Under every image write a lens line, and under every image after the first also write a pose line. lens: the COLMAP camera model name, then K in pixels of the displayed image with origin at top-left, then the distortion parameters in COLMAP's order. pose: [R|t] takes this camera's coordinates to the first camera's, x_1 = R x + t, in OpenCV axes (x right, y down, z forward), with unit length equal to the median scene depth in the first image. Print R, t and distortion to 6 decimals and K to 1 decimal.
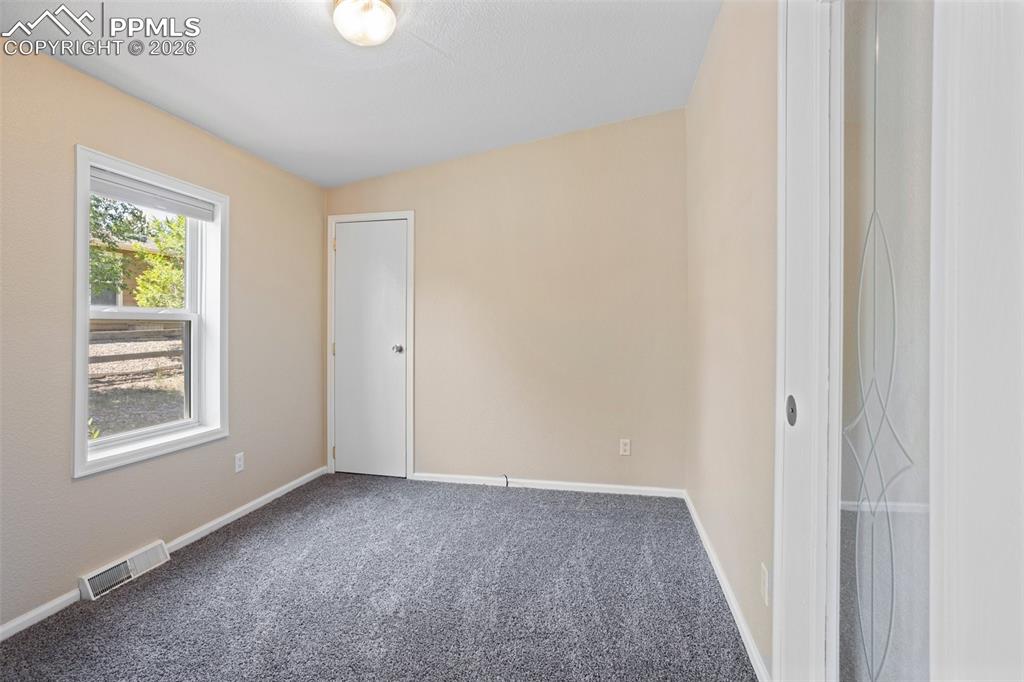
lens RADIAL K [[496.6, 0, 512.9], [0, 496.6, 327.5], [0, 0, 1]] dist [-0.006011, -0.000102]
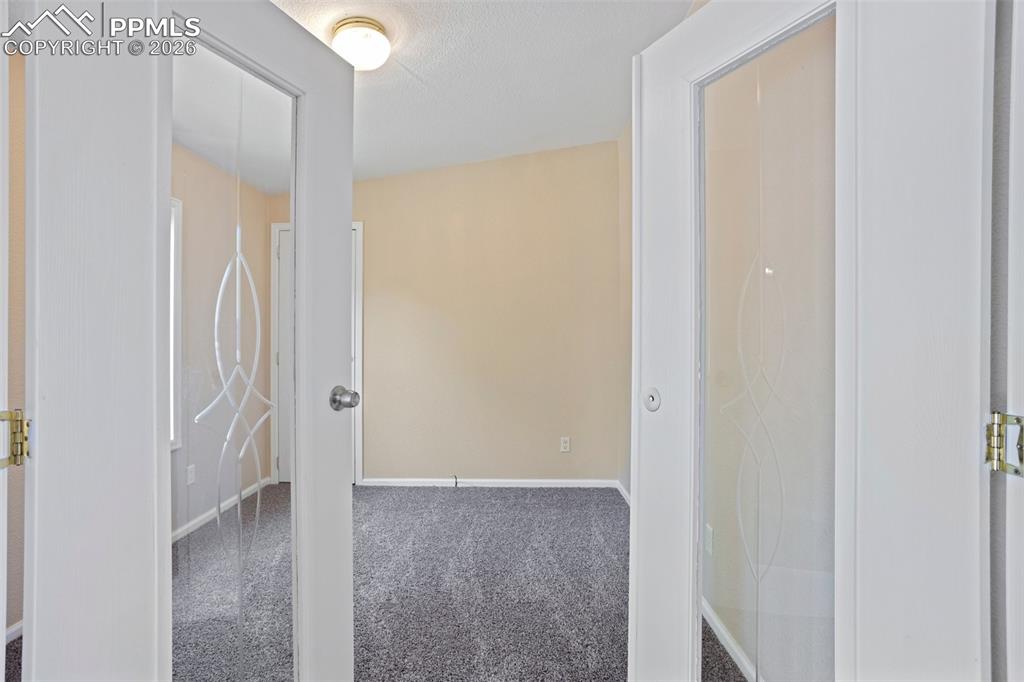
lens RADIAL K [[493.4, 0, 512.0], [0, 493.4, 341.0], [0, 0, 1]] dist [0.000502, 0.000191]
pose [[0.983192, -0.002057, 0.182565, -0.110151], [0.000510, 0.999964, 0.008519, 0.001153], [-0.182576, -0.008282, 0.983157, -0.067964]]
